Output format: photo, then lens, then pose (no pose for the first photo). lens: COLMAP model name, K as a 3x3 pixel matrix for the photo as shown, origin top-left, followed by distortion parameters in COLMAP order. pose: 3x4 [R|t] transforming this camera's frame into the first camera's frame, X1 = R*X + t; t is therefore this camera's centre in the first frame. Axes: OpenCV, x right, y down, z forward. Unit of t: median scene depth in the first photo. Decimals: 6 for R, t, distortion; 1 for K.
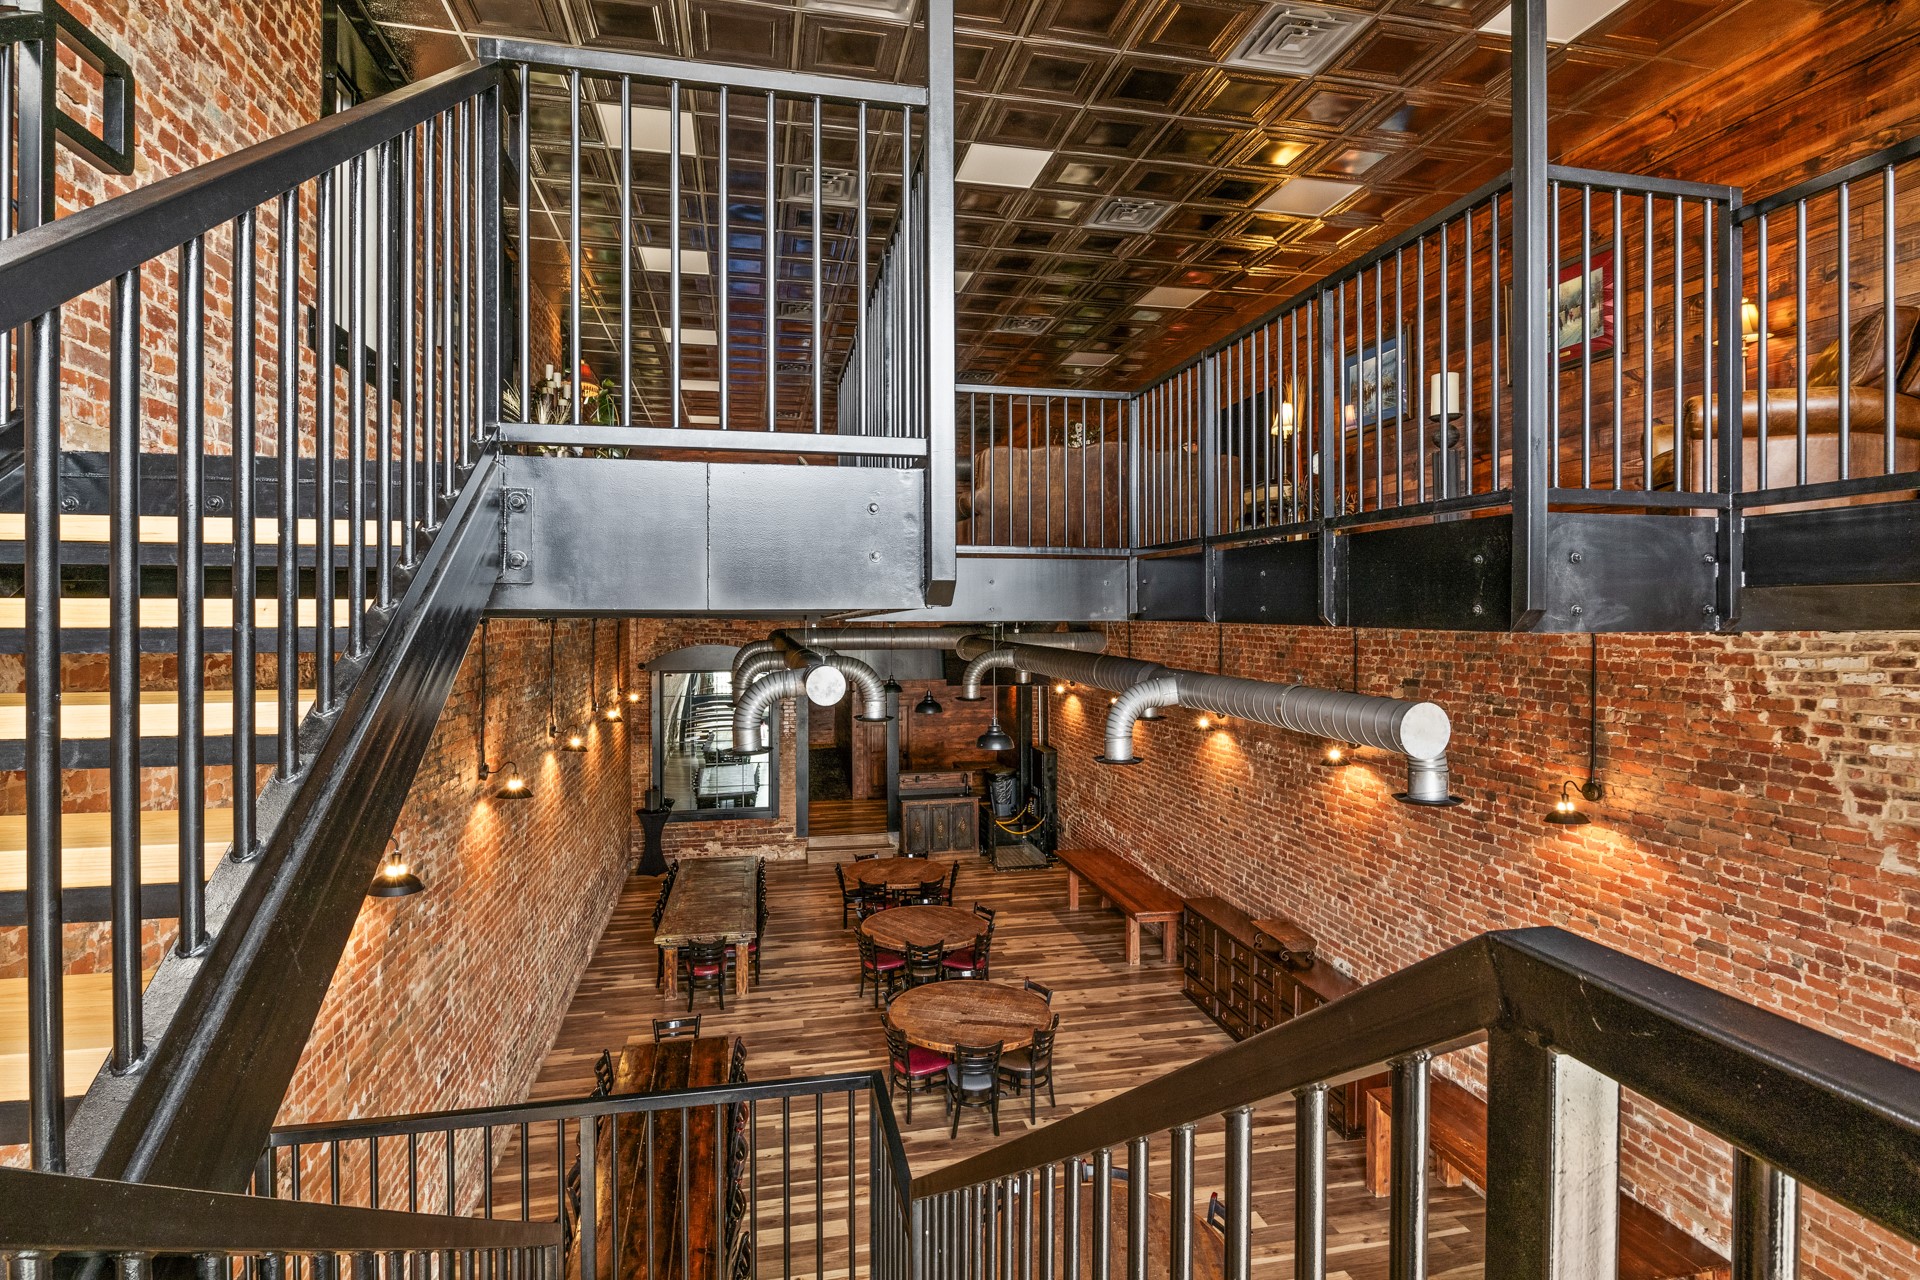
lens RADIAL K [[959.4, 0, 965.8], [0, 959.4, 607.4], [0, 0, 1]] dist [-0.009160, -0.000852]
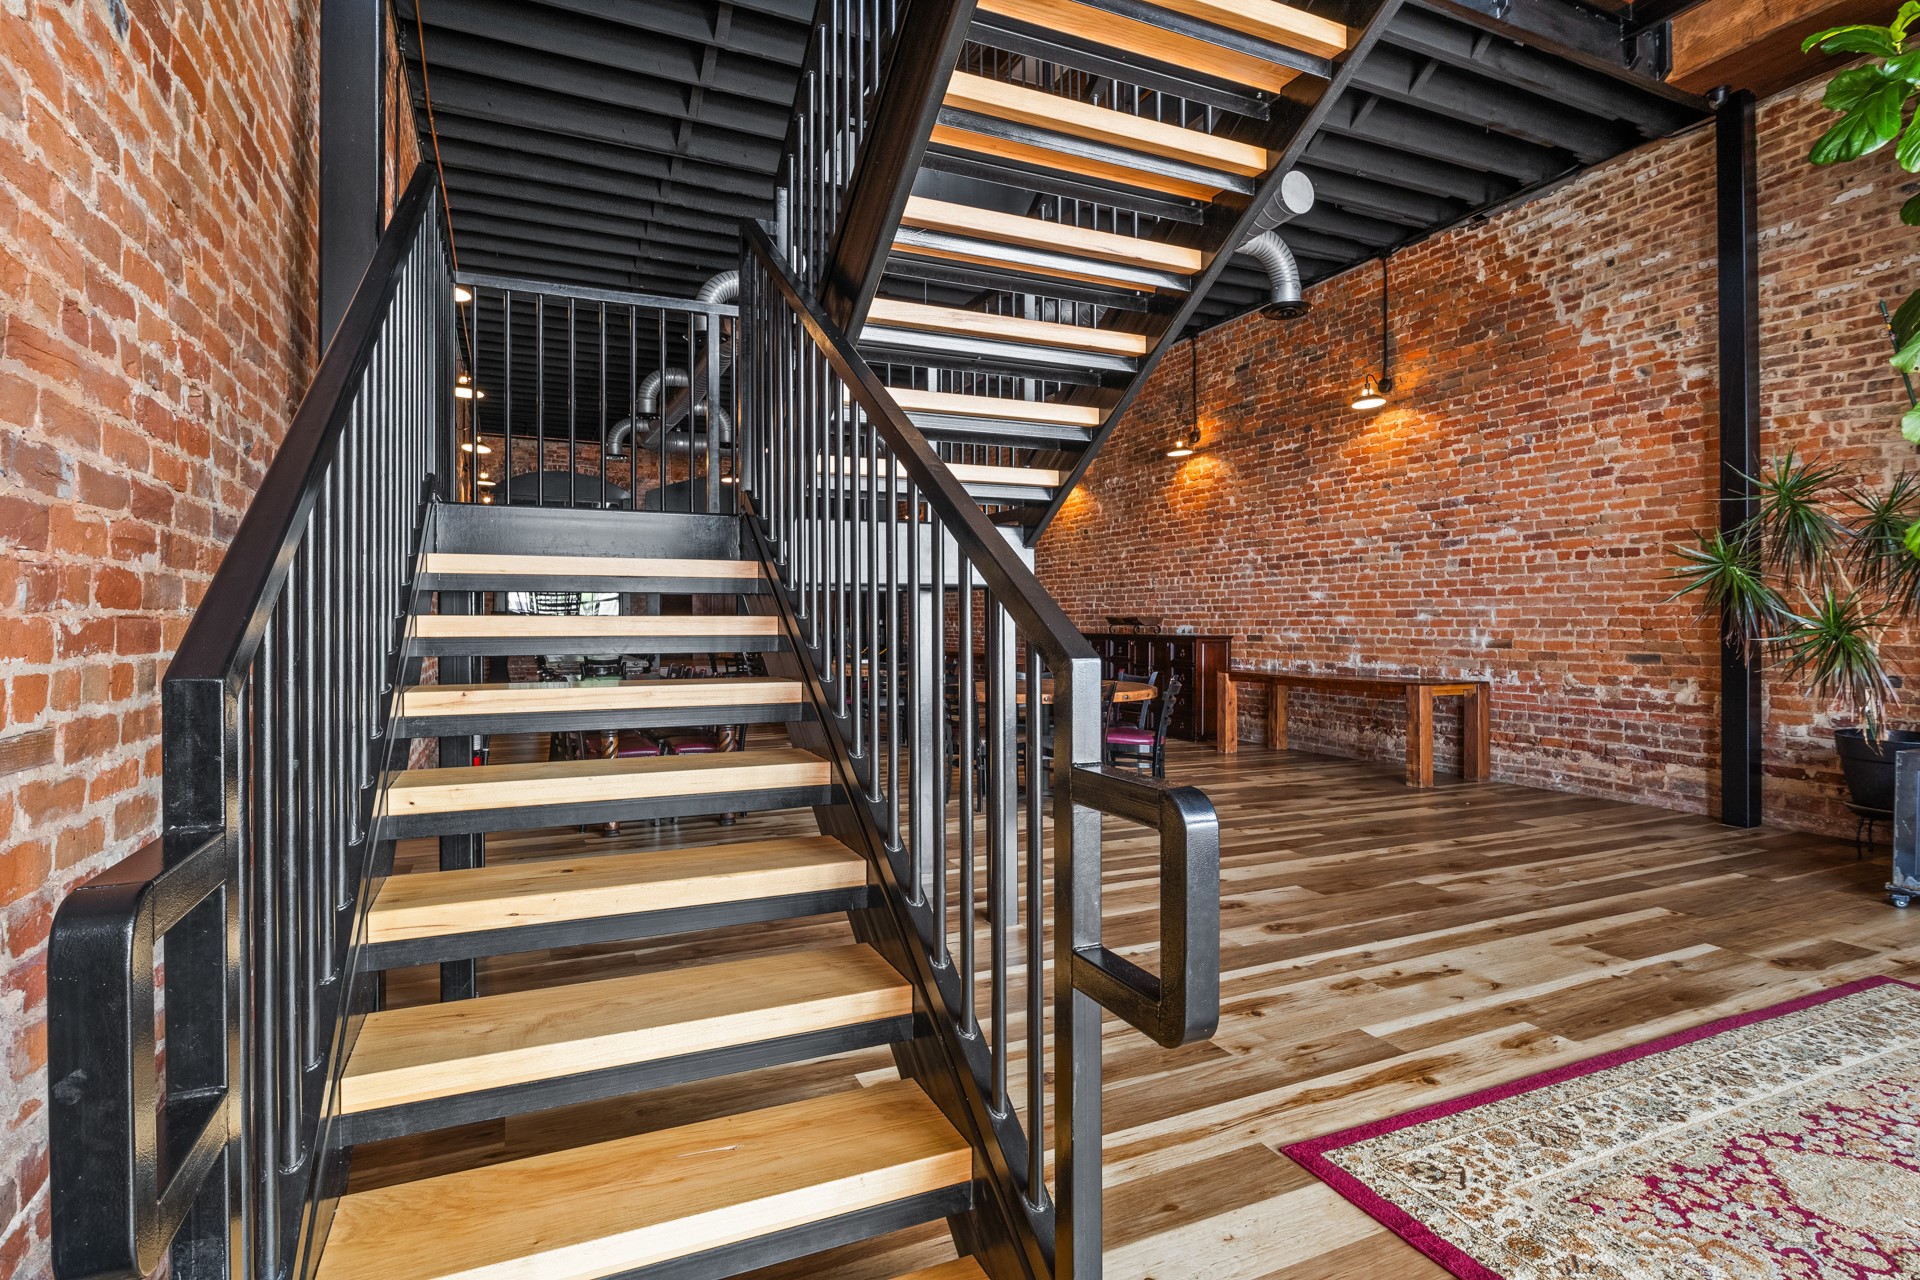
lens RADIAL K [[959.4, 0, 945.4], [0, 959.4, 623.6], [0, 0, 1]] dist [-0.009160, -0.000852]
pose [[0.979317, -0.003546, 0.202300, -0.221668], [0.003816, 0.999992, -0.000946, 0.569471], [-0.202295, 0.001699, 0.979323, -0.179171]]
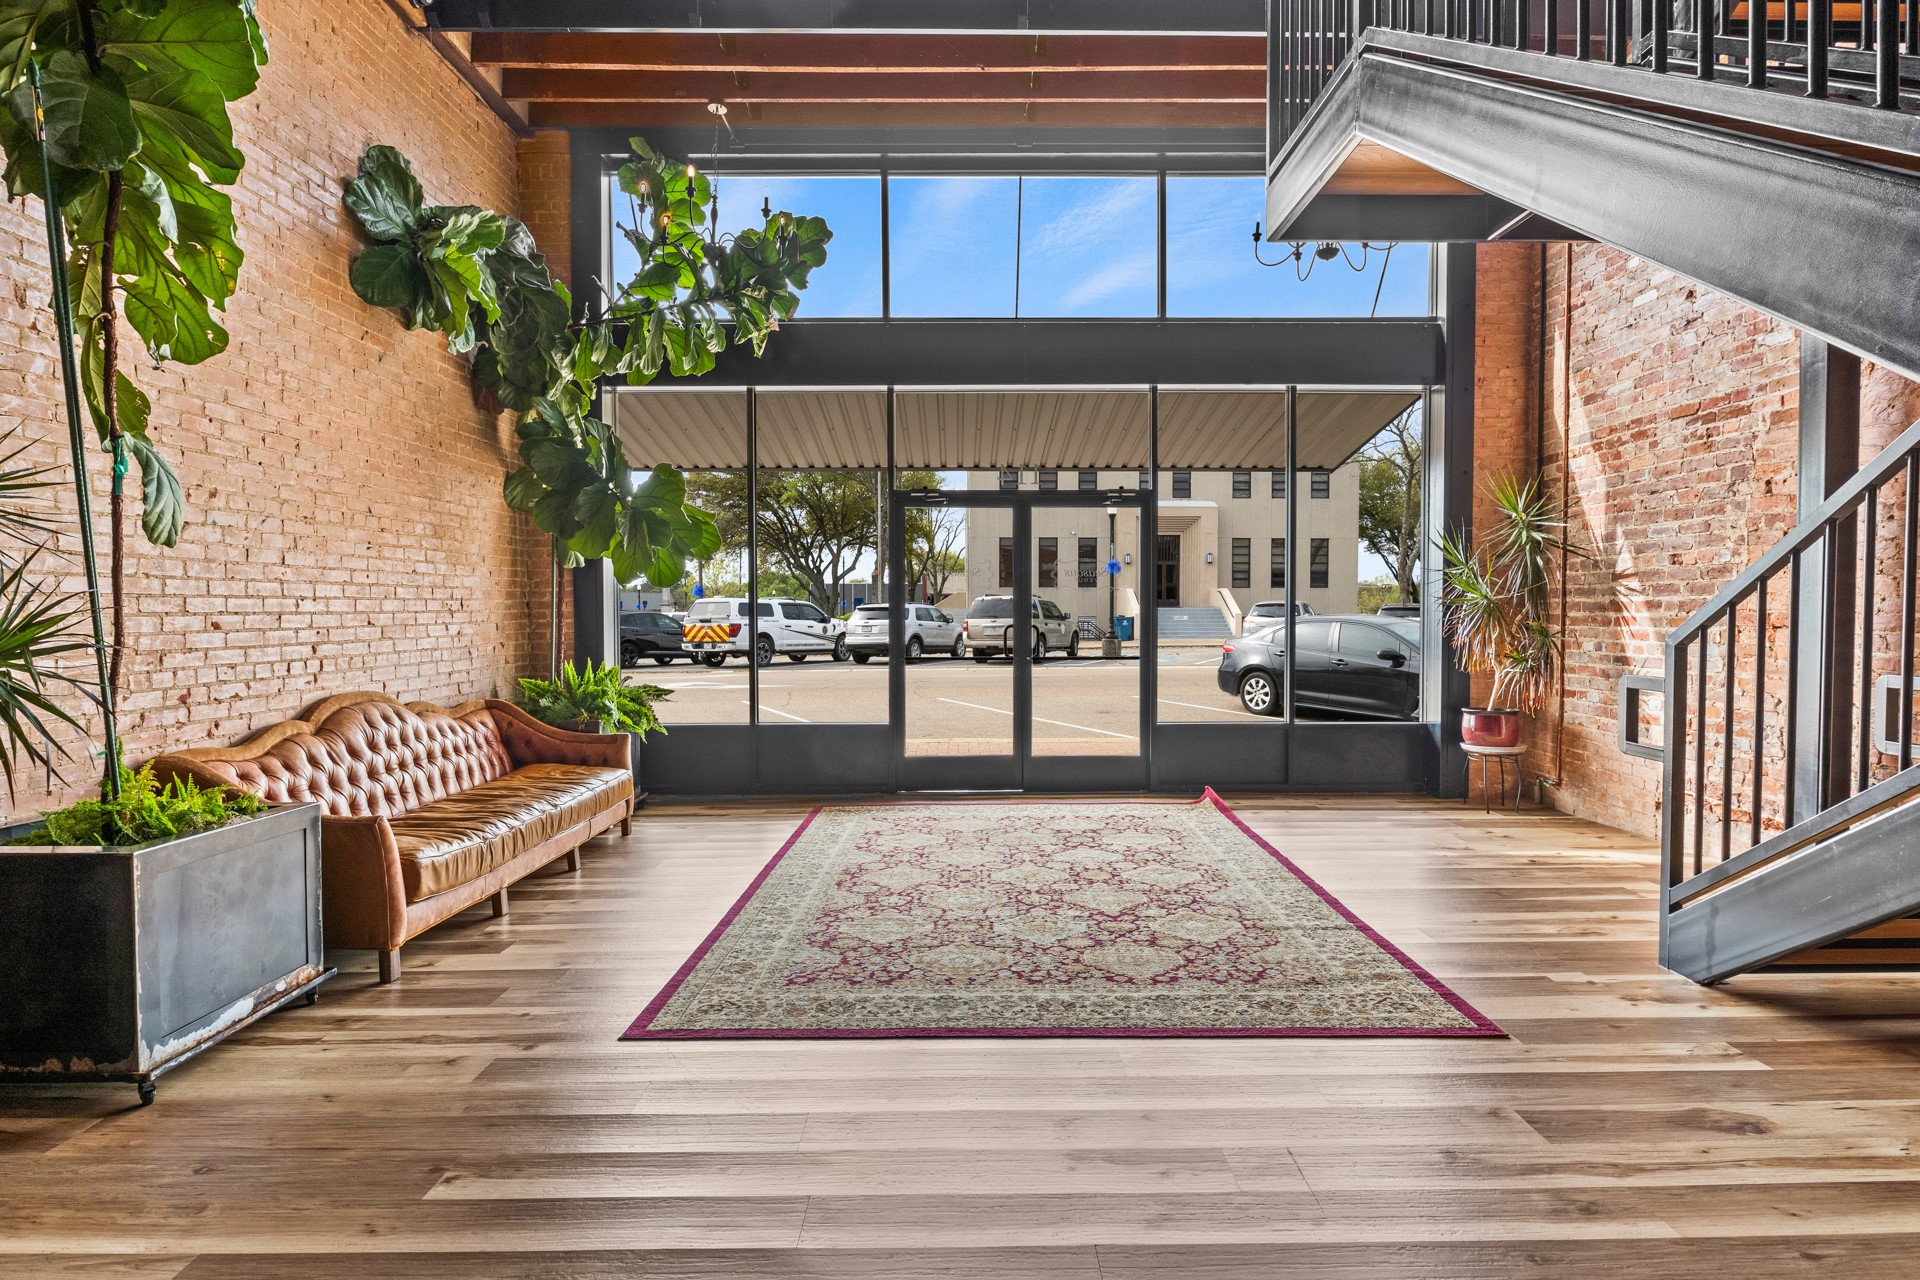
lens RADIAL K [[959.4, 0, 973.6], [0, 959.4, 635.7], [0, 0, 1]] dist [-0.009160, -0.000852]
pose [[-0.977113, -0.004750, 0.212668, 0.166065], [0.002759, 0.999383, 0.035001, 0.554128], [-0.212703, 0.034787, -0.976498, 0.733256]]
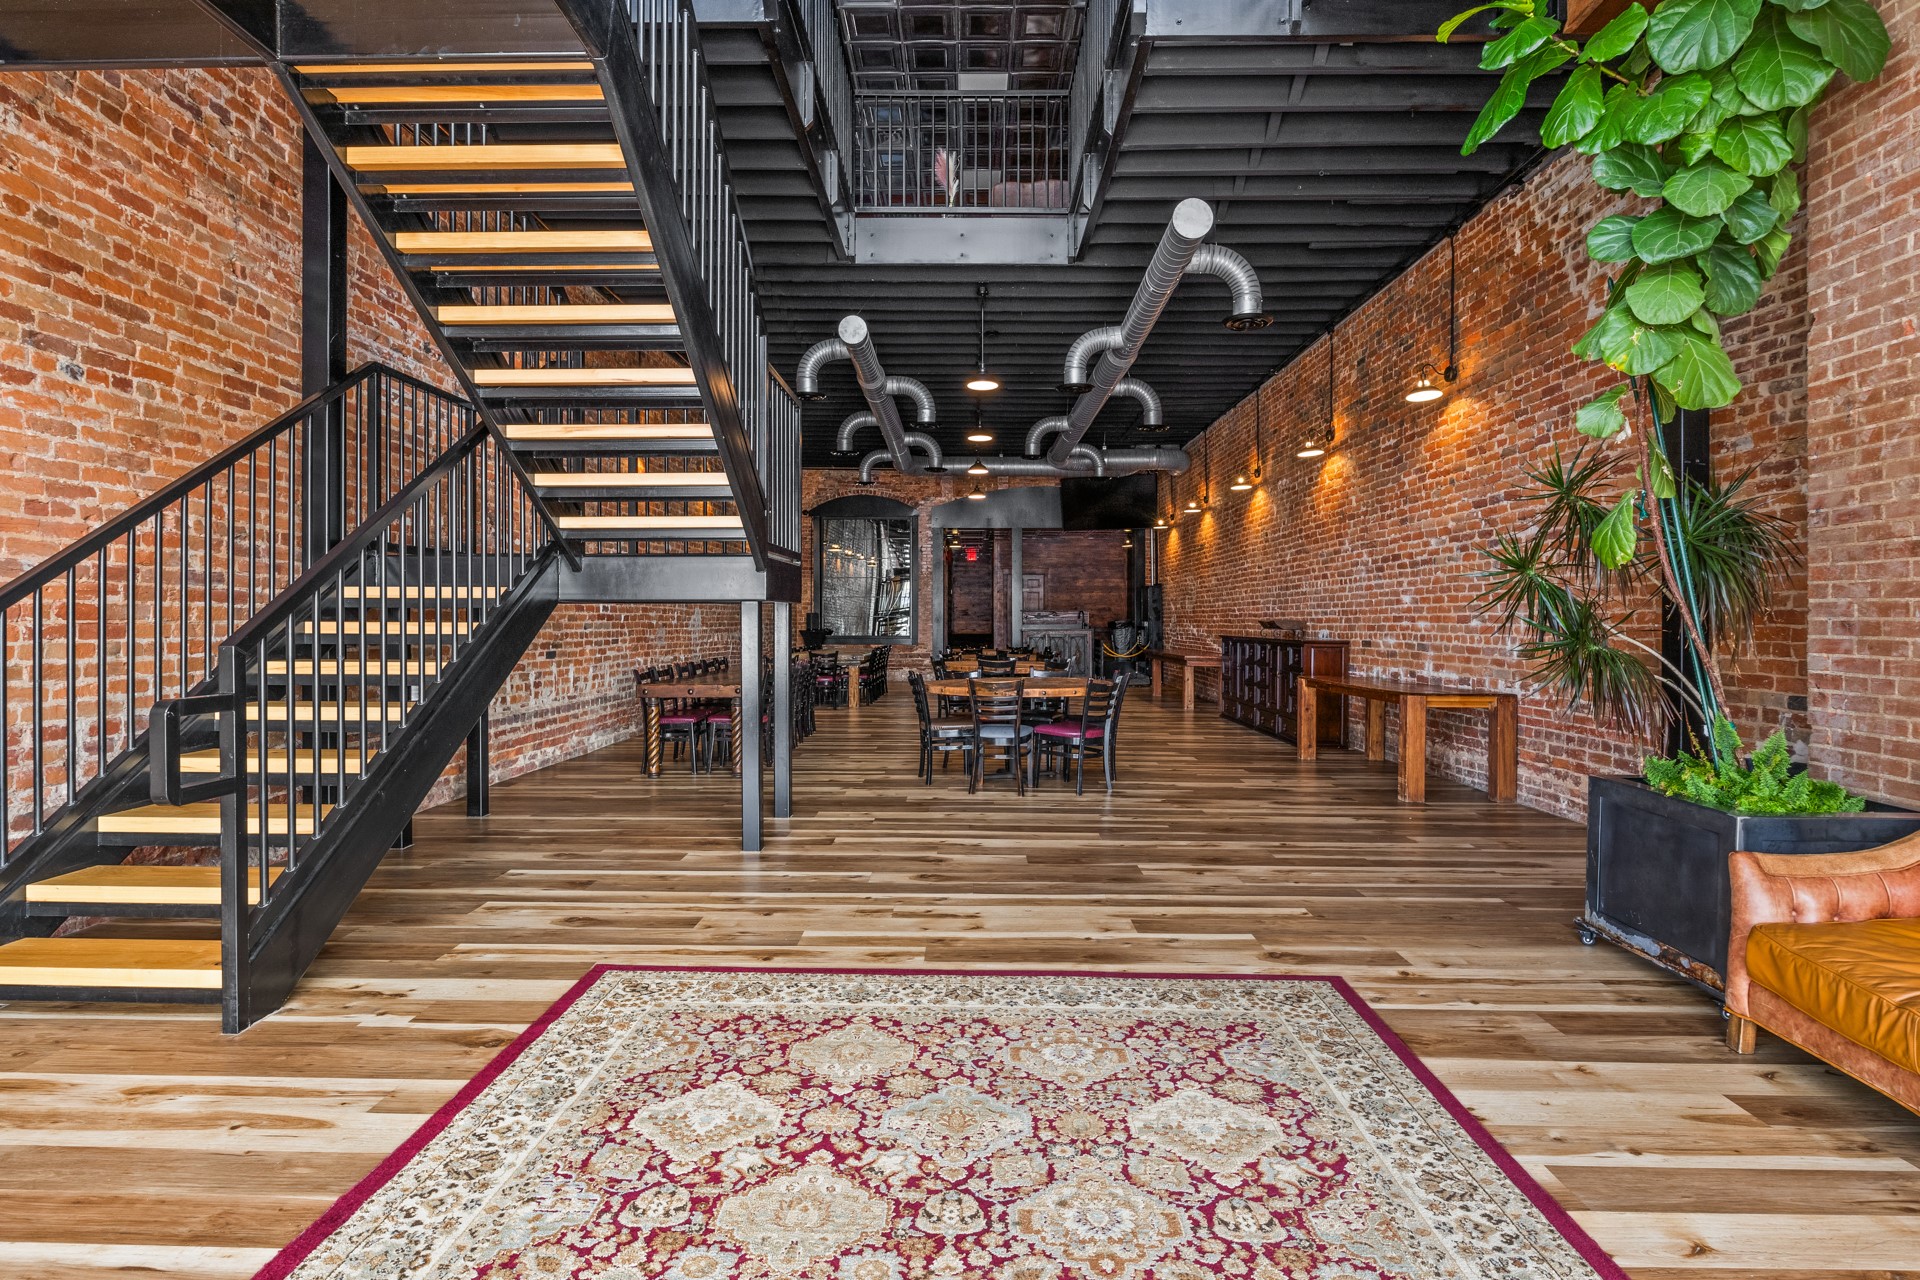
lens RADIAL K [[959.4, 0, 962.3], [0, 959.4, 634.4], [0, 0, 1]] dist [-0.009160, -0.000852]
pose [[0.972807, 0.004866, -0.231567, 0.367236], [-0.002665, 0.999948, 0.009819, 0.565610], [0.231603, -0.008935, 0.972769, -0.366928]]
